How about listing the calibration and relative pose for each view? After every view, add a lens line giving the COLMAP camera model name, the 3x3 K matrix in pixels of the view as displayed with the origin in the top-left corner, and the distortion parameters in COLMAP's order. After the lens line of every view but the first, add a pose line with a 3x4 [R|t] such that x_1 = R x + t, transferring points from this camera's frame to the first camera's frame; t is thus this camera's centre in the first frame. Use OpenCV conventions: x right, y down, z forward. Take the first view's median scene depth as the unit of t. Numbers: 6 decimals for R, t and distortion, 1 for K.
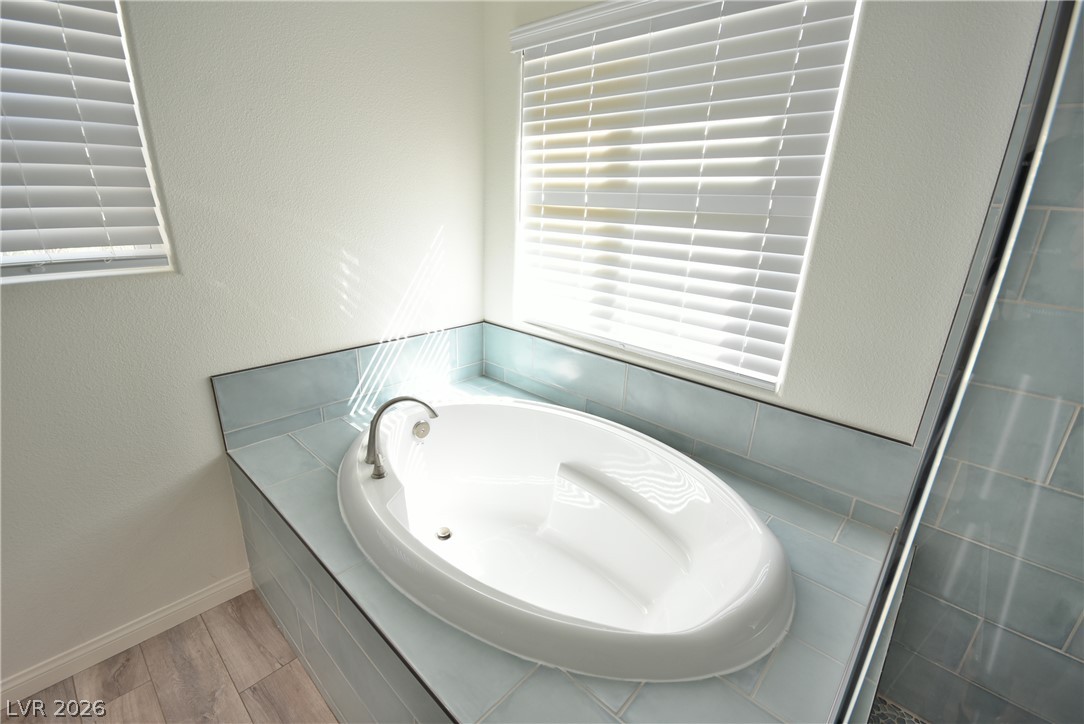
lens RADIAL K [[475.2, 0, 546.8], [0, 475.2, 366.5], [0, 0, 1]] dist [0.009007, -0.010758]
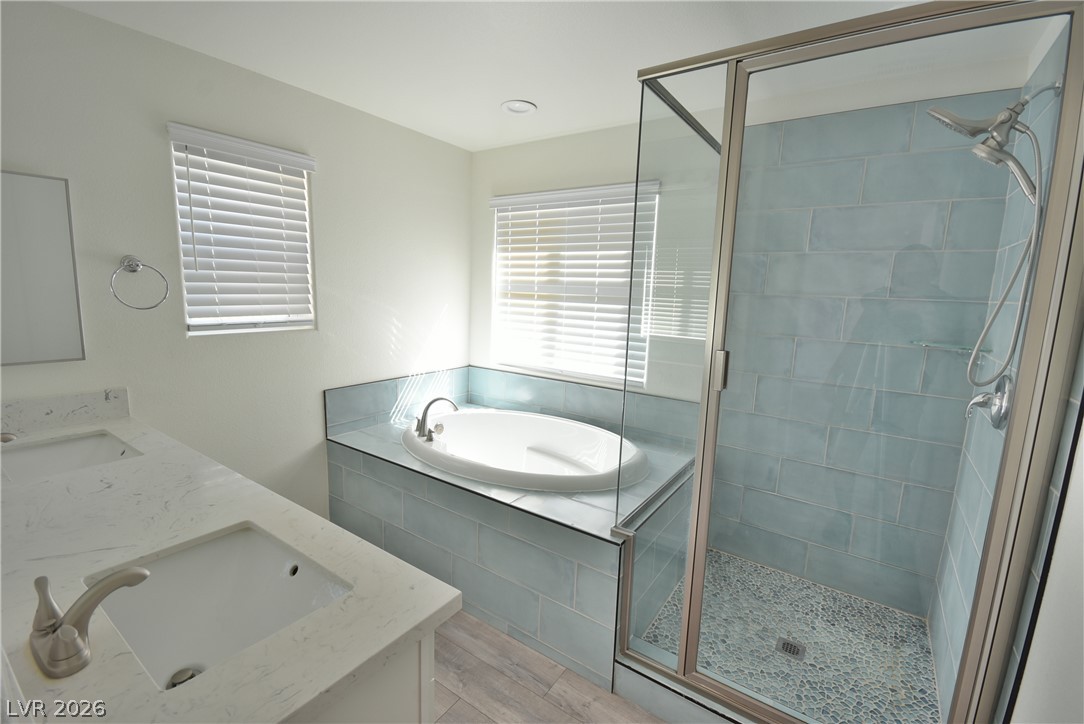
lens RADIAL K [[475.2, 0, 546.1], [0, 475.2, 362.3], [0, 0, 1]] dist [0.009007, -0.010758]
pose [[0.990205, -0.025545, 0.137265, -0.128669], [0.049051, 0.984101, -0.170703, 0.214499], [-0.130722, 0.175764, 0.975715, -0.661424]]
